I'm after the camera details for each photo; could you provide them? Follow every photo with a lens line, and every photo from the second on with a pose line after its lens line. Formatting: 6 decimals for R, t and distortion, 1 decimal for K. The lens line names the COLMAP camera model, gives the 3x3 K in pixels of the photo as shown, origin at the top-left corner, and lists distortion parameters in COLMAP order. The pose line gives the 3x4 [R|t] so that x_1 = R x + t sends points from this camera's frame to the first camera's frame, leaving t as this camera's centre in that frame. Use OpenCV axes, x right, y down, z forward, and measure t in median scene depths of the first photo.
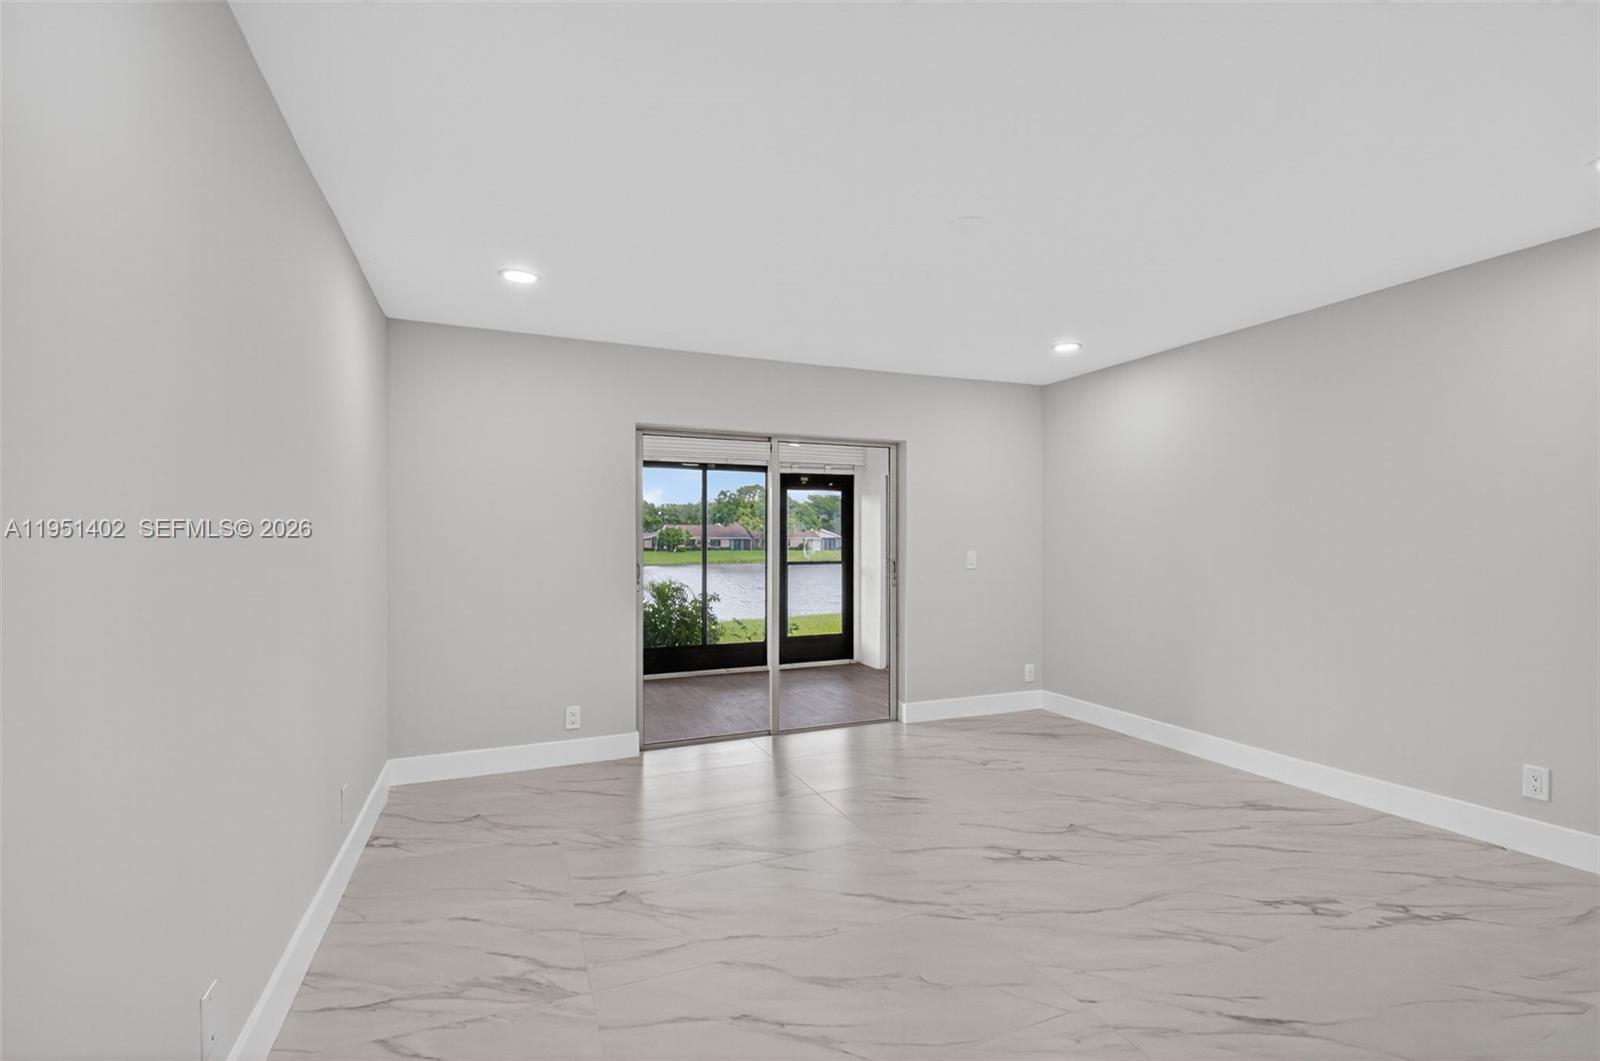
lens RADIAL K [[697.7, 0, 801.6], [0, 697.7, 560.8], [0, 0, 1]] dist [-0.001635, -0.017126]
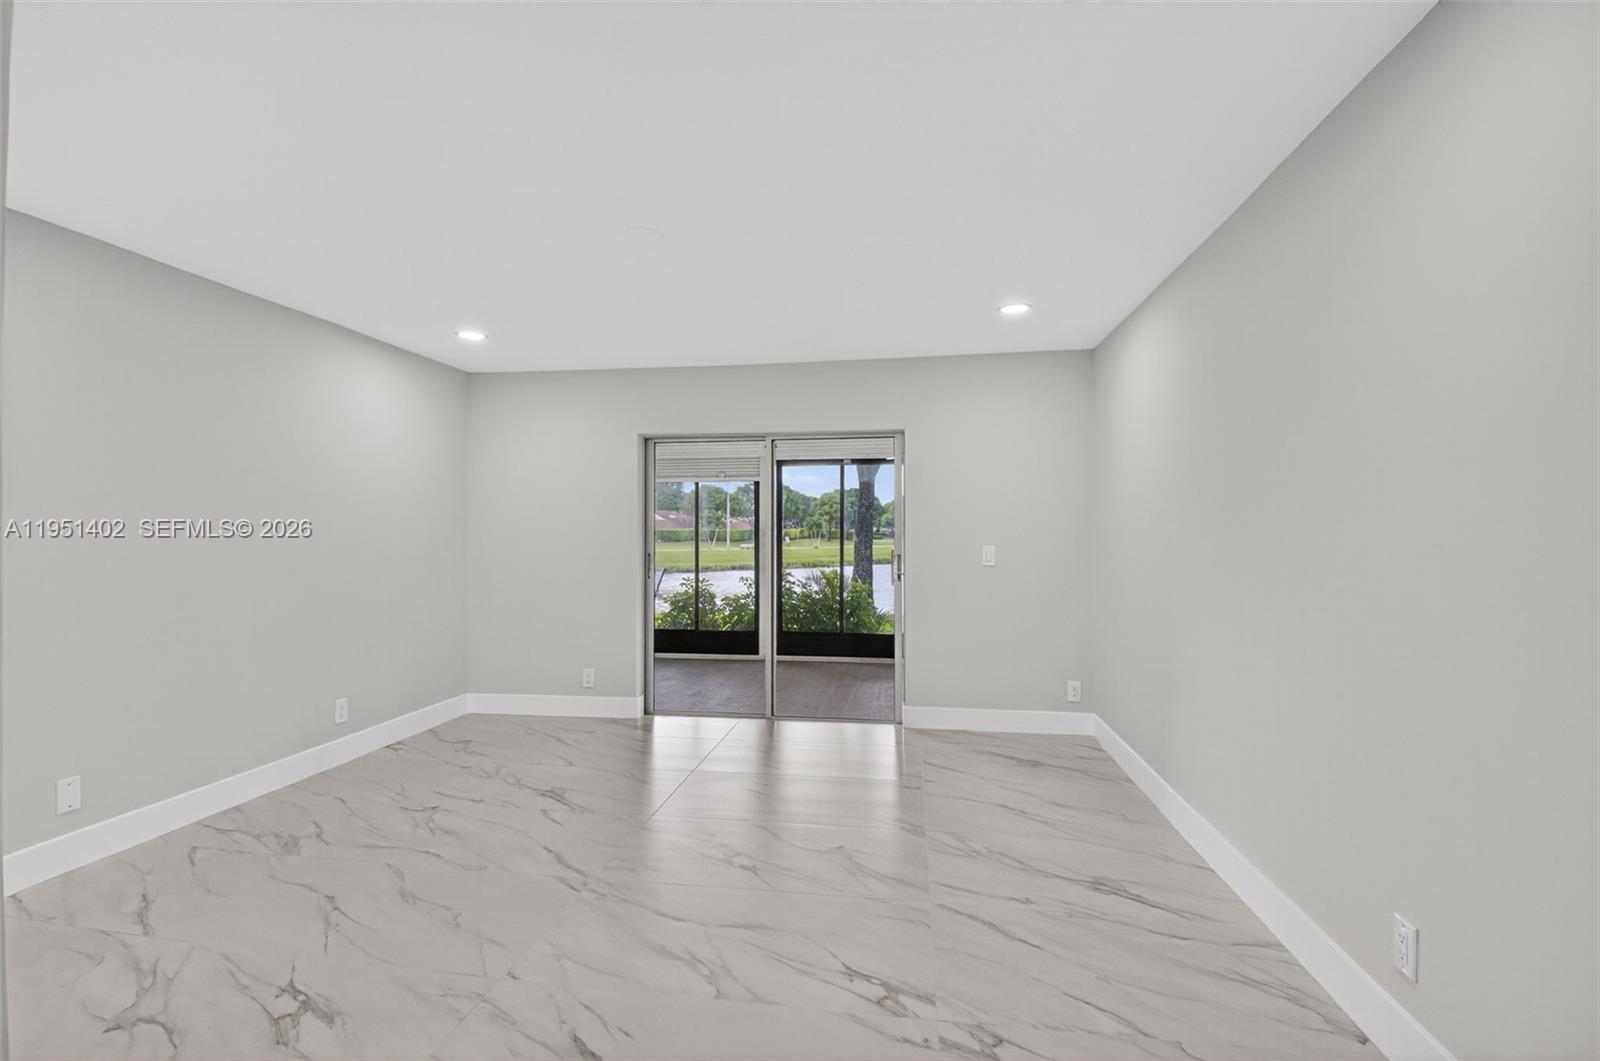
lens RADIAL K [[688.8, 0, 800.0], [0, 688.8, 530.5], [0, 0, 1]] dist [0.001841, -0.017444]
pose [[0.866275, 0.001372, -0.499565, 0.629816], [-0.017406, 0.999472, -0.027438, -0.006218], [0.499263, 0.032465, 0.865842, 0.146931]]
